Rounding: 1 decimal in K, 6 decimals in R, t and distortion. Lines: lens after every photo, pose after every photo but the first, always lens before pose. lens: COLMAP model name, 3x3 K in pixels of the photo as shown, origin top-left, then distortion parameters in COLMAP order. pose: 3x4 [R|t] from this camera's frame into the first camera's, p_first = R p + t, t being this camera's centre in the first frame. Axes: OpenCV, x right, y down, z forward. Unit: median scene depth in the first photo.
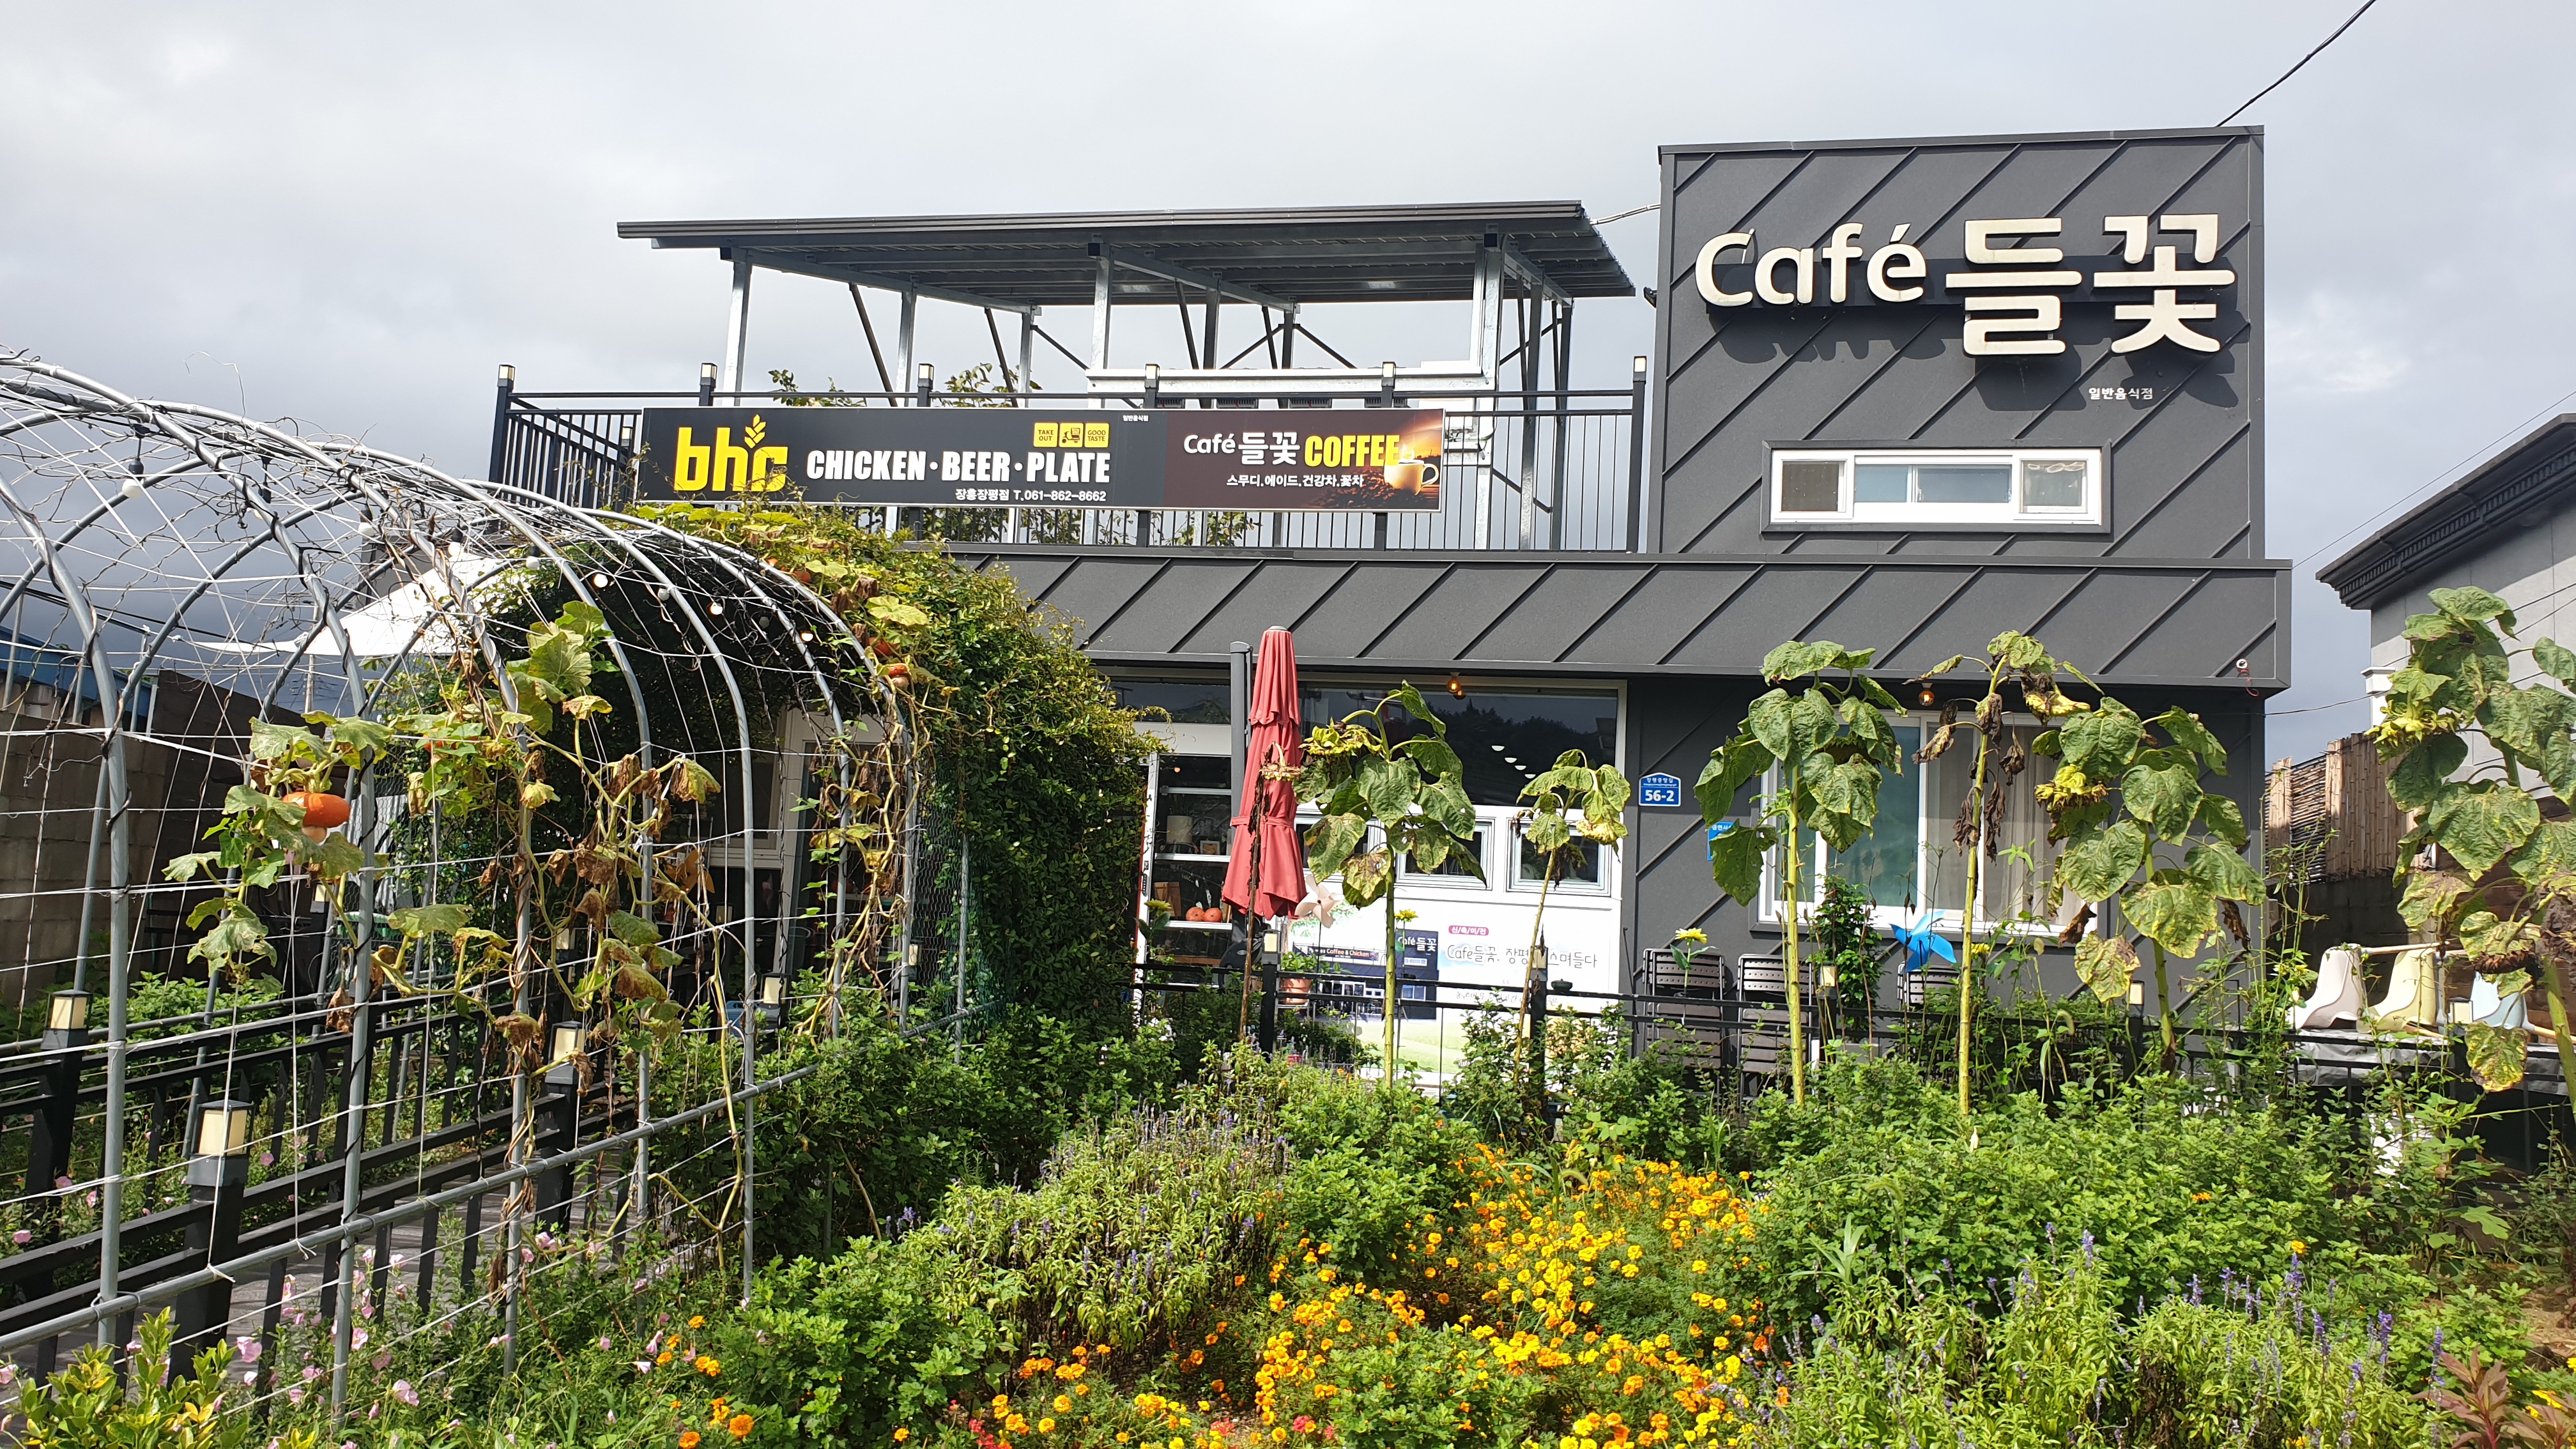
lens RADIAL K [[2004.7, 0, 1288.0], [0, 2004.7, 724.5], [0, 0, 1]] dist [0.230424, -0.613313]
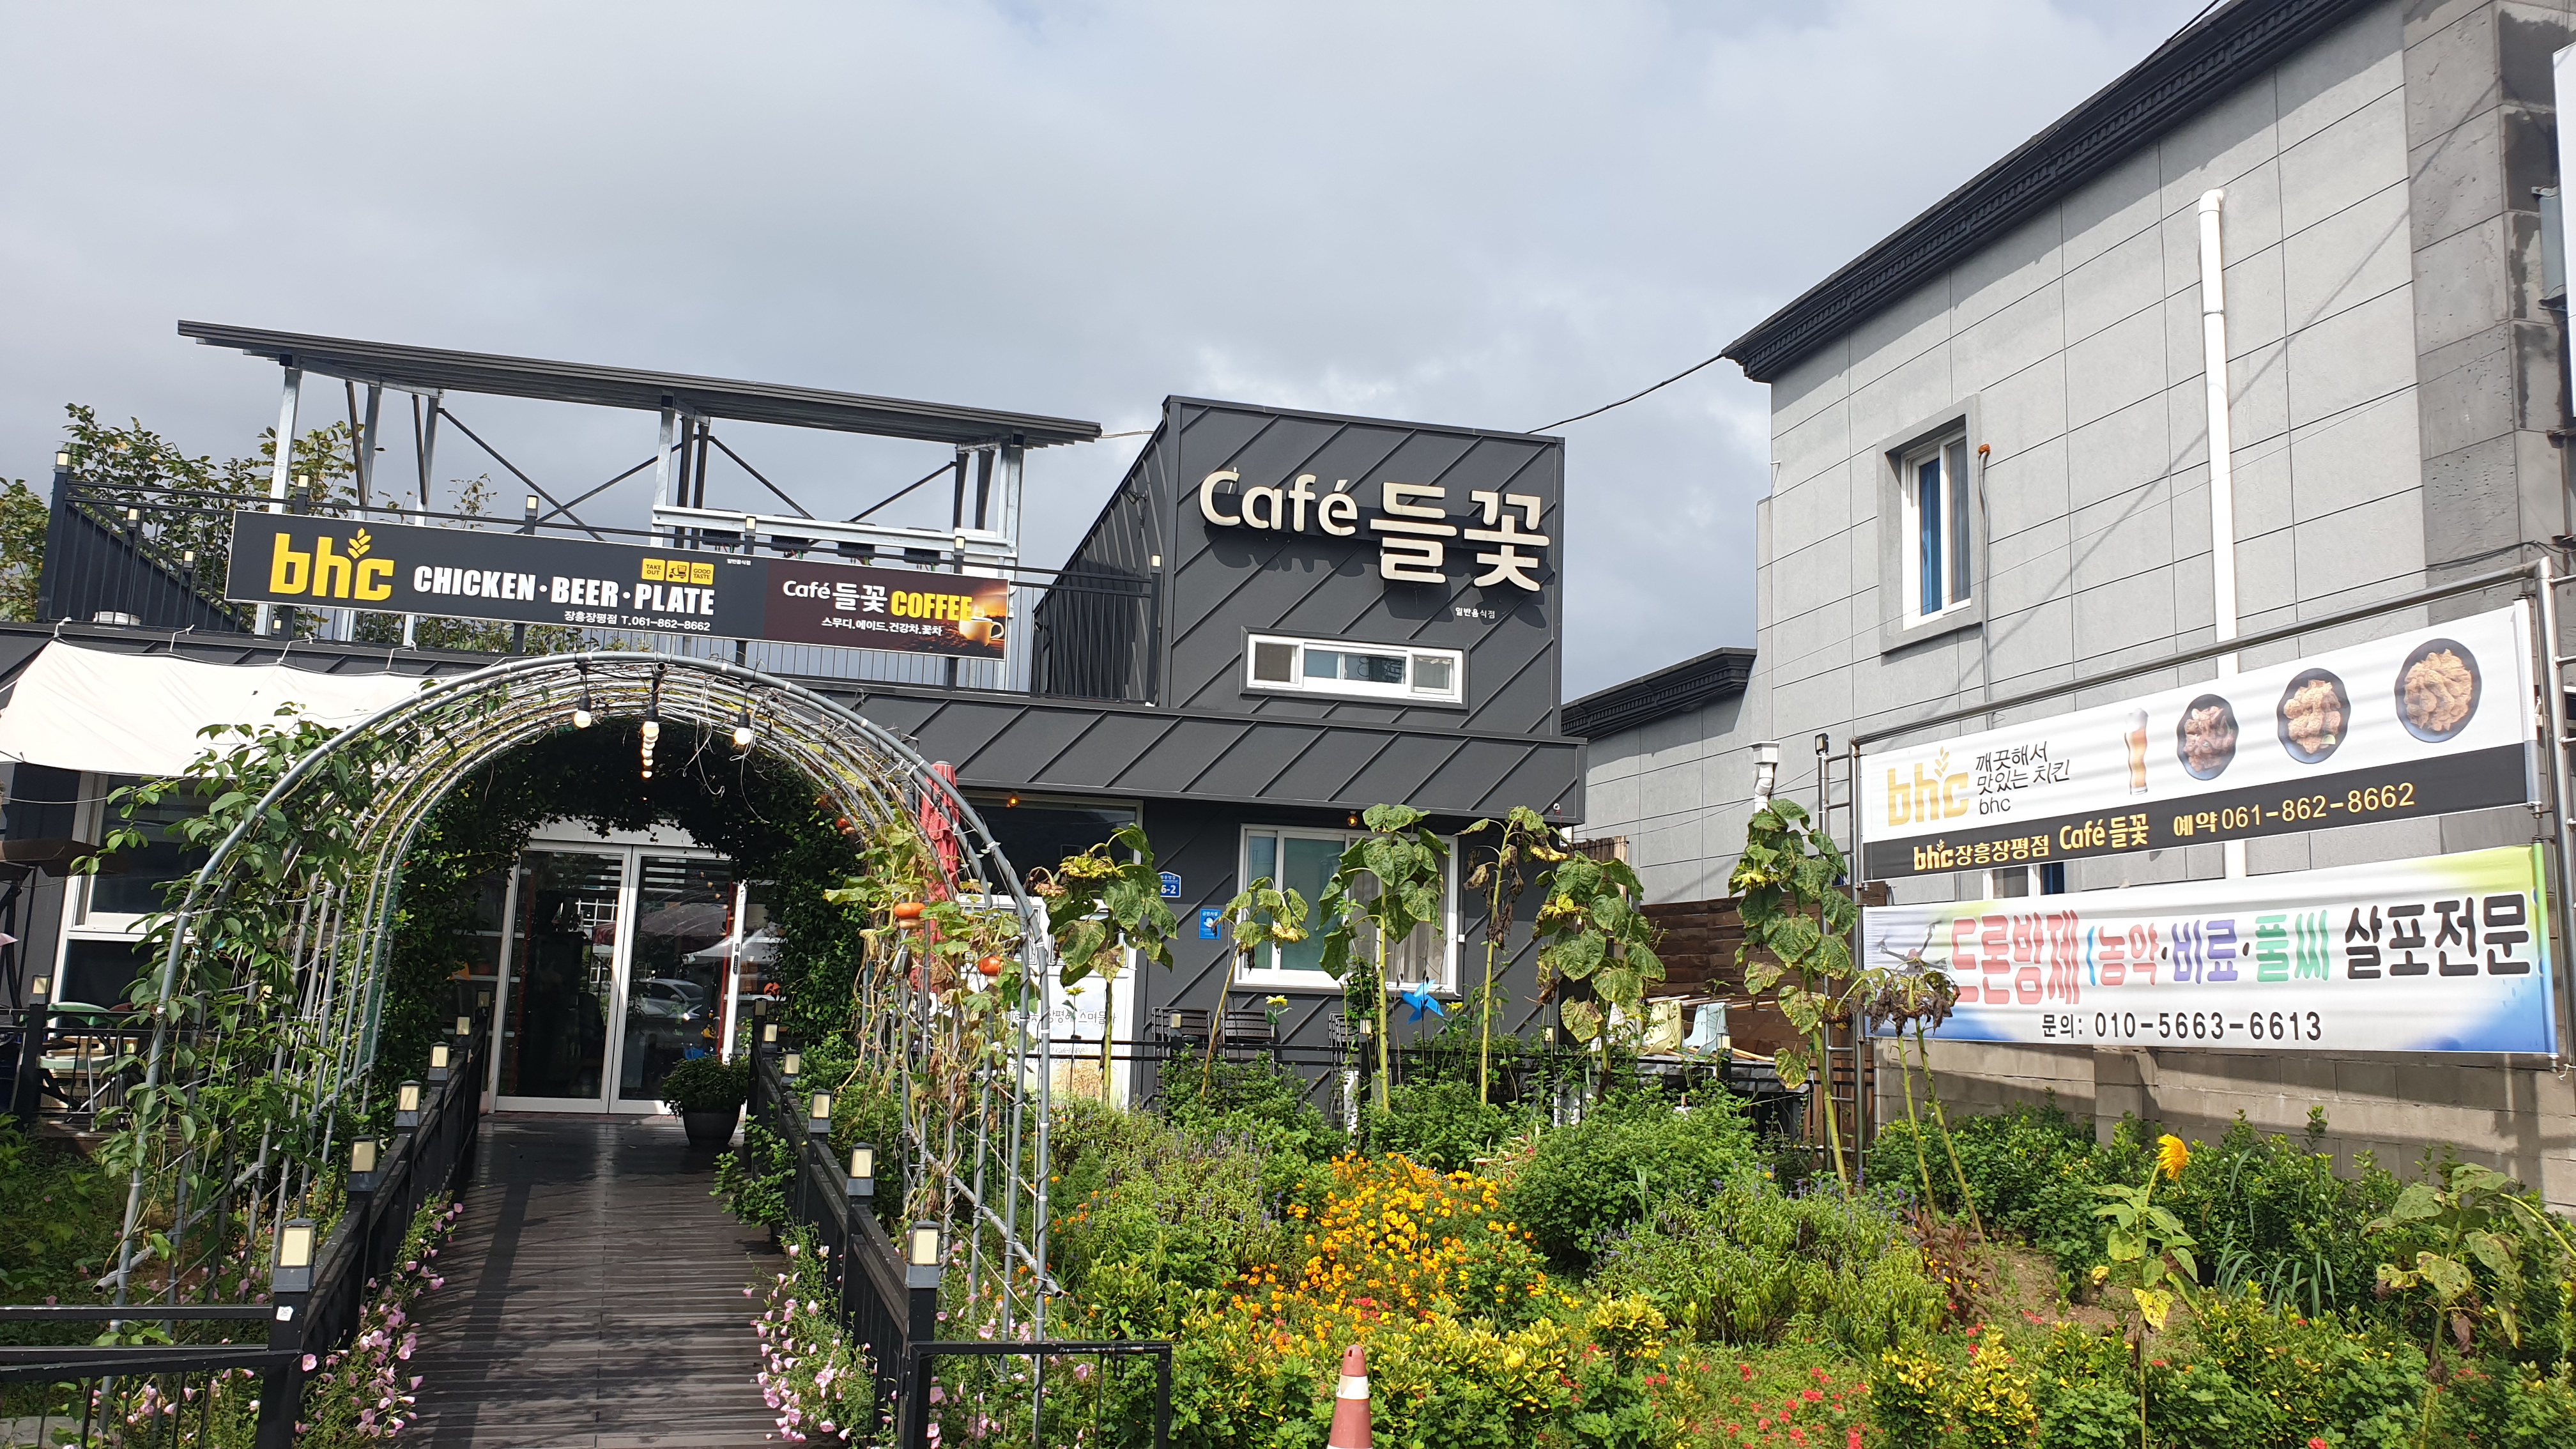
lens RADIAL K [[2004.7, 0, 1288.0], [0, 2004.7, 724.5], [0, 0, 1]] dist [0.230424, -0.613313]
pose [[0.897010, 0.042414, 0.439970, -0.314943], [-0.034223, 0.999062, -0.026540, -0.038910], [-0.440683, 0.008749, 0.897620, -0.202642]]
